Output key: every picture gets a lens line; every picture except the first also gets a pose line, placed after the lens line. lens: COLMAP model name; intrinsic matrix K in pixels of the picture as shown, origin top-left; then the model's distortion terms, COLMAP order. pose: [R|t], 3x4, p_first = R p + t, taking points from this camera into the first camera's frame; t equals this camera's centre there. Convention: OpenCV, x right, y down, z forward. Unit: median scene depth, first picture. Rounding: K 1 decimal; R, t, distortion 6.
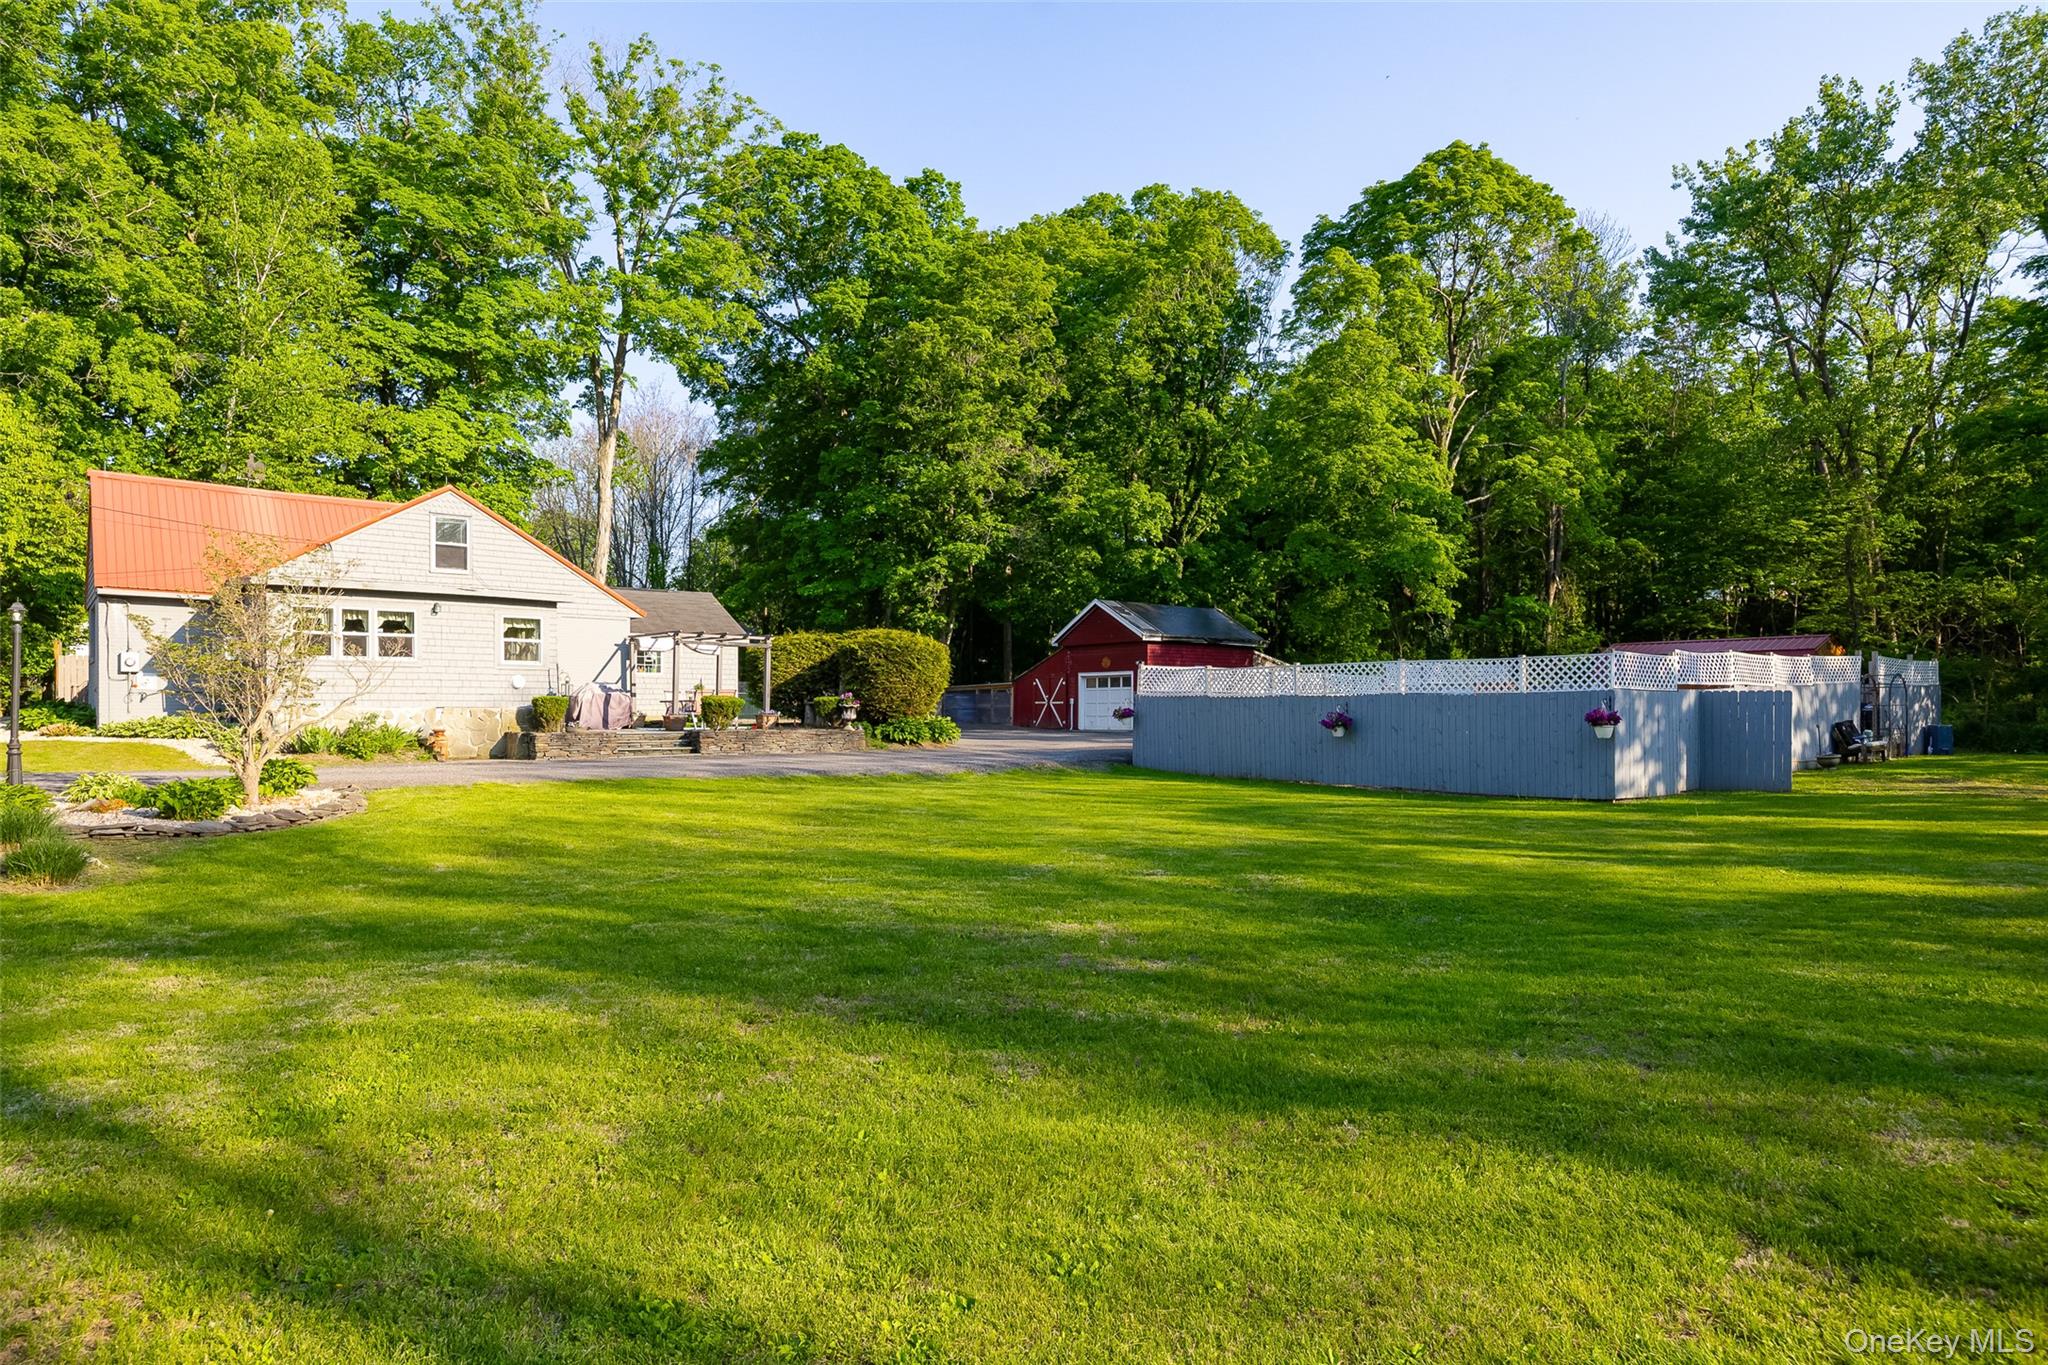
lens RADIAL K [[1186.4, 0, 1024.0], [0, 1186.4, 682.5], [0, 0, 1]] dist [-0.001639, -0.000469]
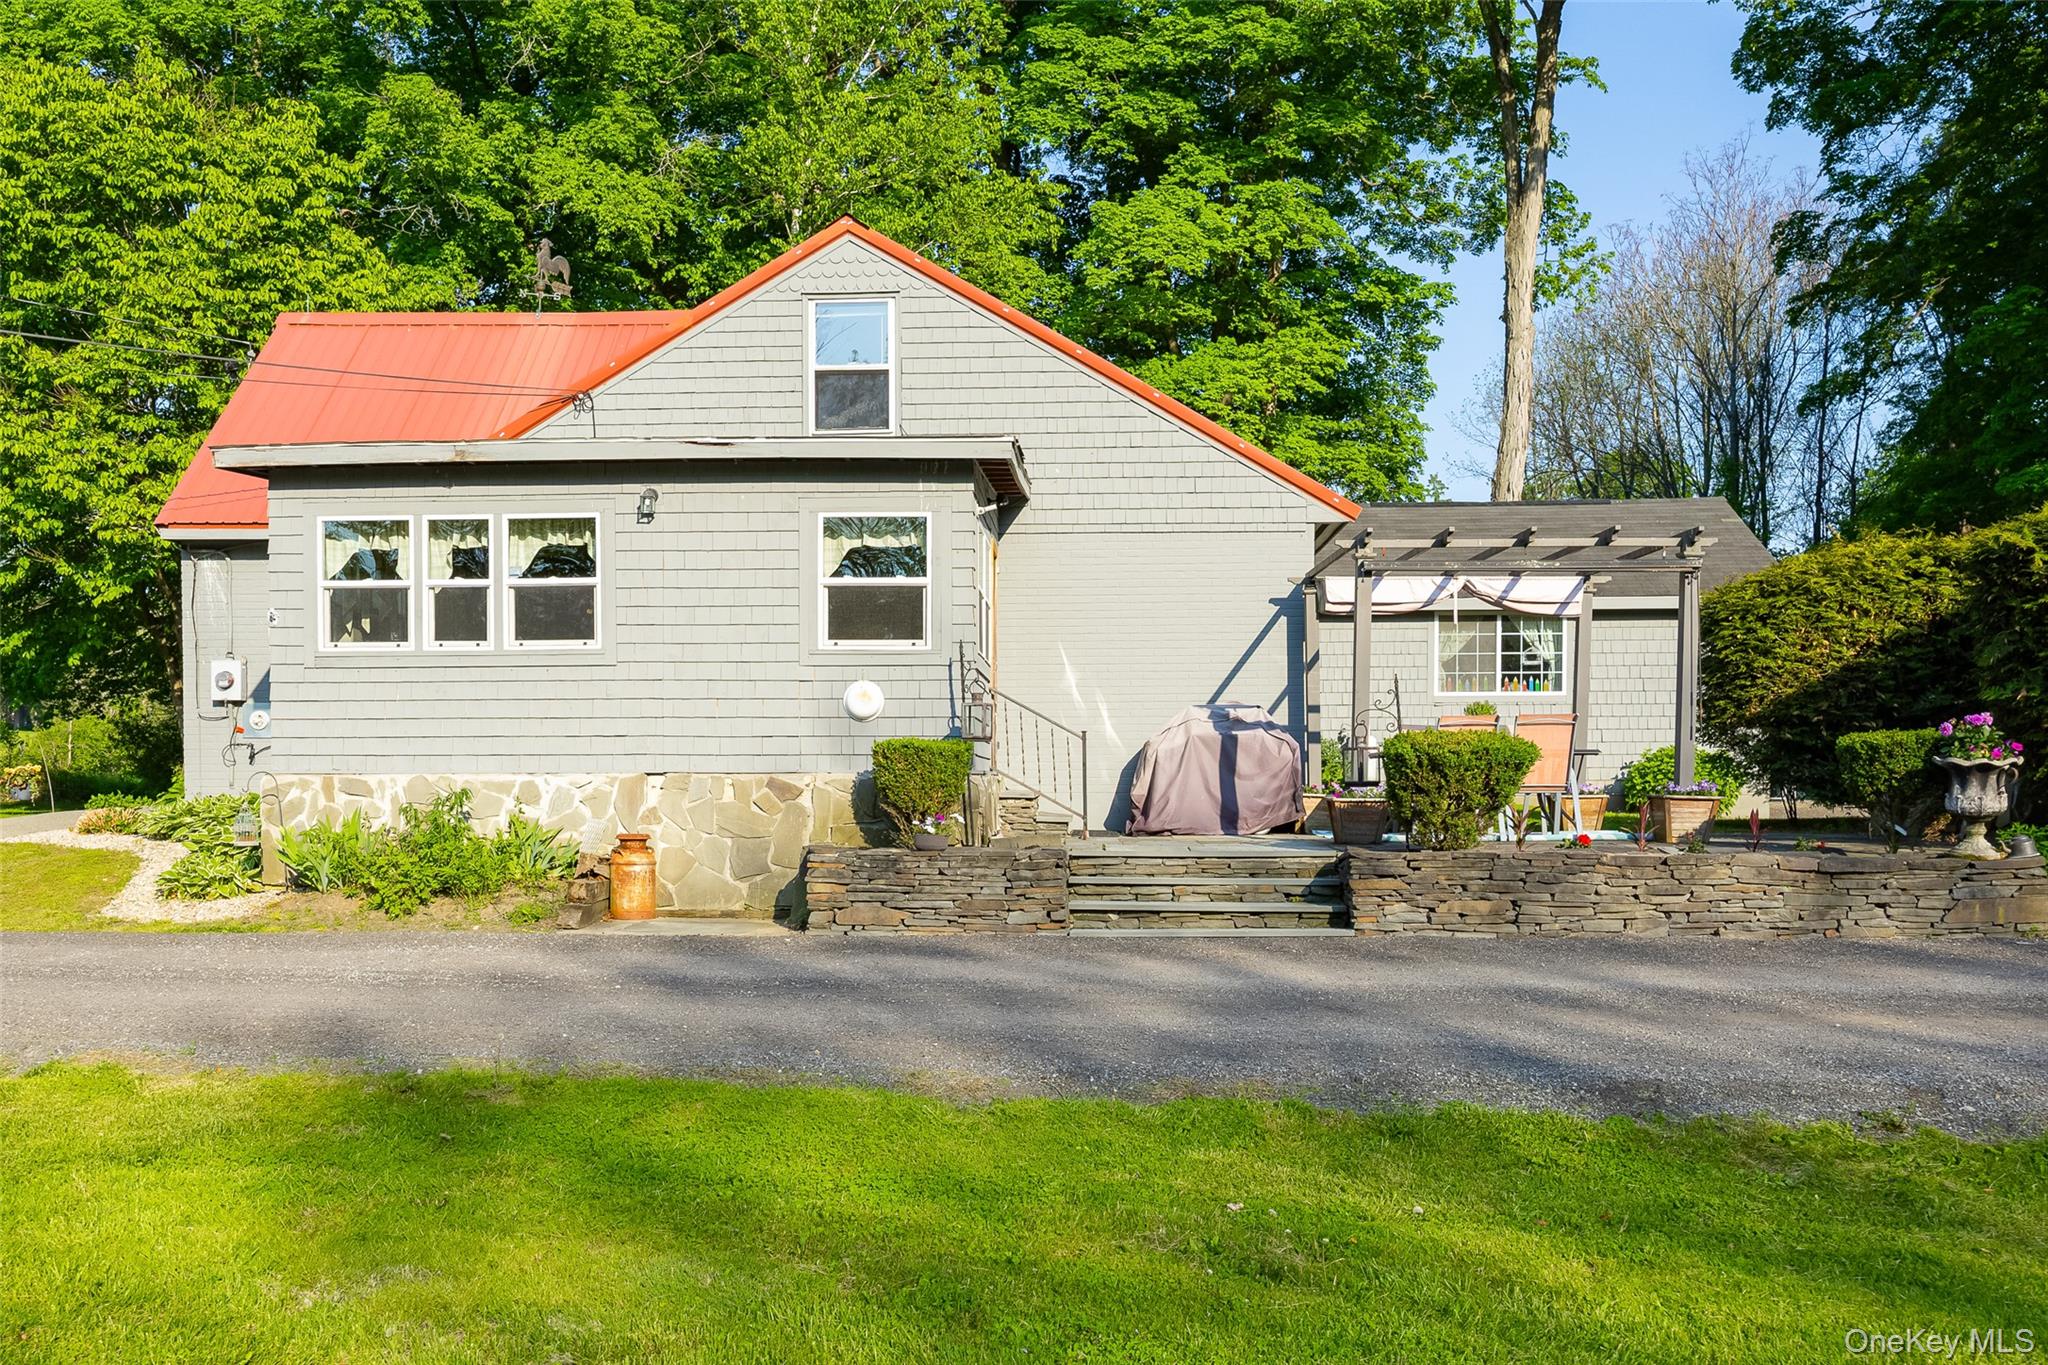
lens RADIAL K [[1682.9, 0, 1026.4], [0, 1682.9, 792.0], [0, 0, 1]] dist [0.010720, 0.008070]
pose [[0.715568, 0.006663, -0.698512, -0.041929], [0.016673, 0.999507, 0.026614, 0.014169], [0.698344, -0.030690, 0.715104, 0.668216]]
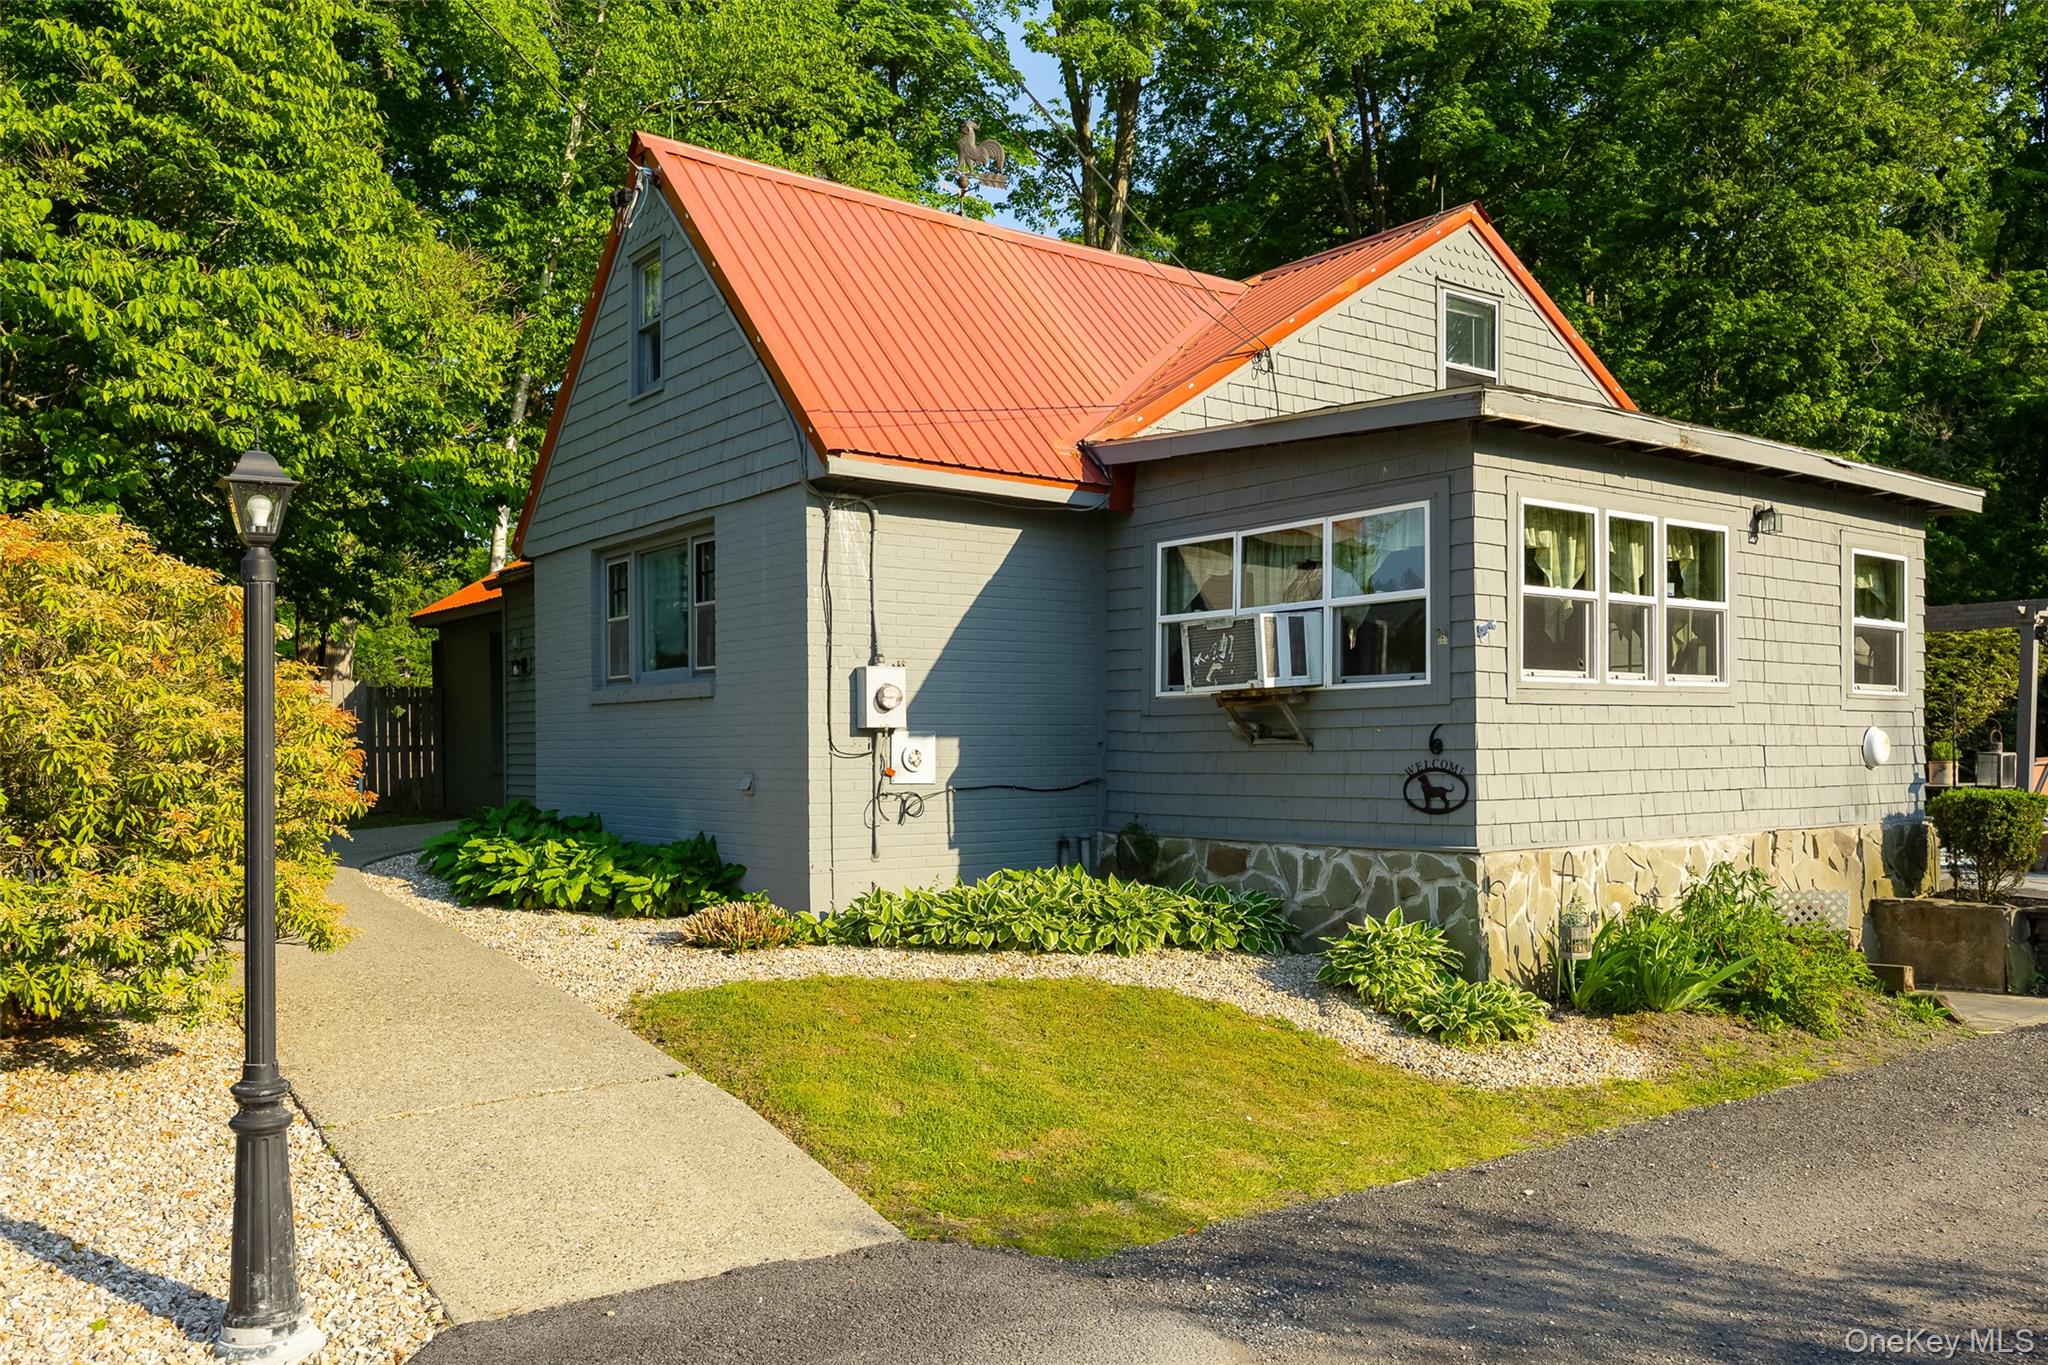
lens RADIAL K [[1594.5, 0, 1024.0], [0, 1594.5, 682.5], [0, 0, 1]] dist [0.004399, 0.000859]
pose [[0.996433, -0.006072, -0.084168, -0.622720], [0.004524, 0.999817, -0.018568, -0.011583], [0.084265, 0.018121, 0.996279, 0.528179]]
